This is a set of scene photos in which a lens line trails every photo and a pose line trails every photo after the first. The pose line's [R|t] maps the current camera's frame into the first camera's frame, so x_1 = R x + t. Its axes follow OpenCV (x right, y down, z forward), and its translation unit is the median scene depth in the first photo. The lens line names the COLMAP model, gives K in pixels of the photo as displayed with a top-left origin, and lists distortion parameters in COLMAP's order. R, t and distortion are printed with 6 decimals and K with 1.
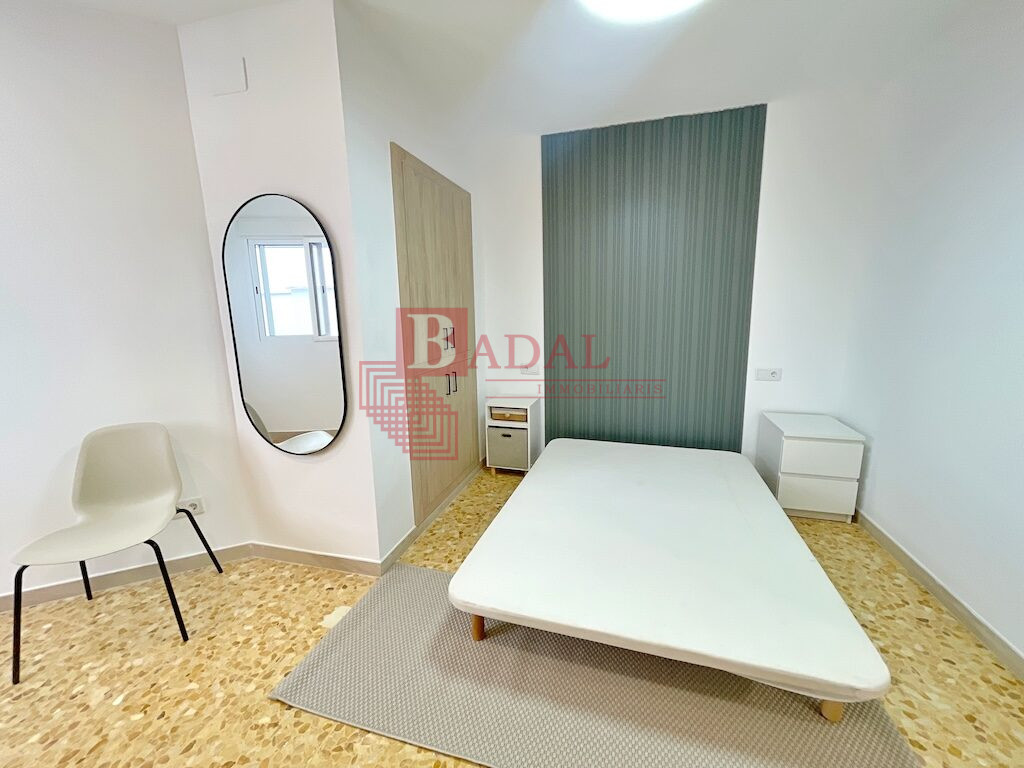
lens RADIAL K [[411.5, 0, 513.3], [0, 411.5, 383.7], [0, 0, 1]] dist [-0.003061, 0.000184]
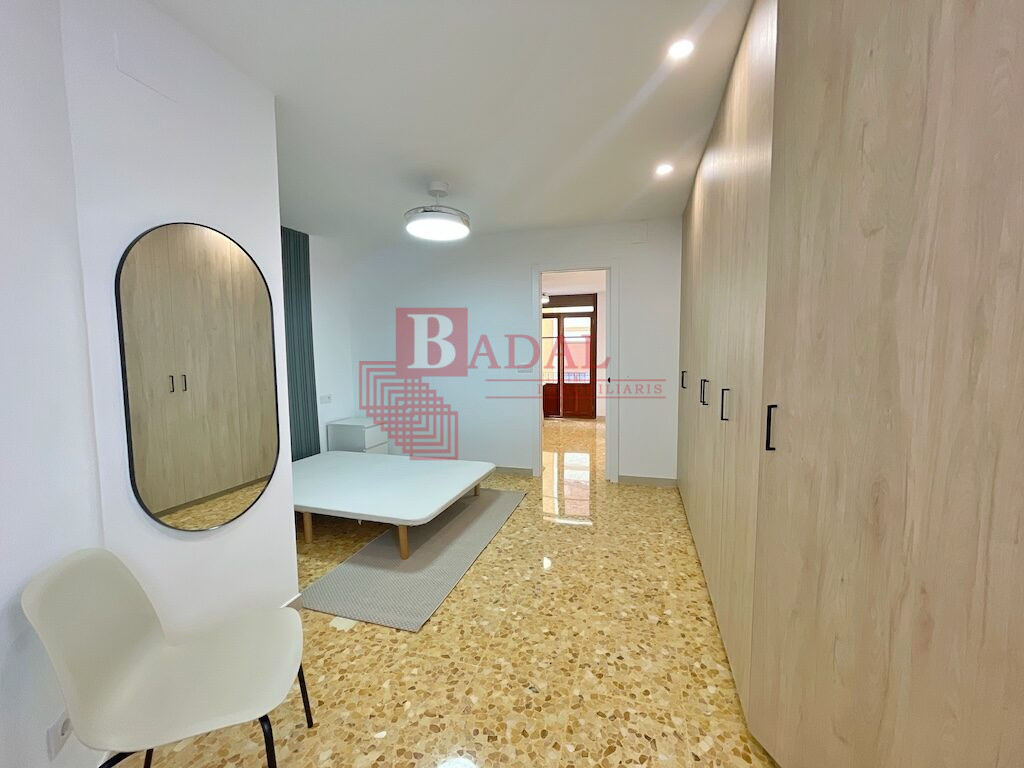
lens RADIAL K [[411.5, 0, 513.3], [0, 411.5, 383.7], [0, 0, 1]] dist [-0.003061, 0.000184]
pose [[0.012206, -0.057744, 0.998257, -1.213292], [0.190983, 0.980087, 0.054358, -0.037115], [-0.981517, 0.189987, 0.022991, 0.316528]]
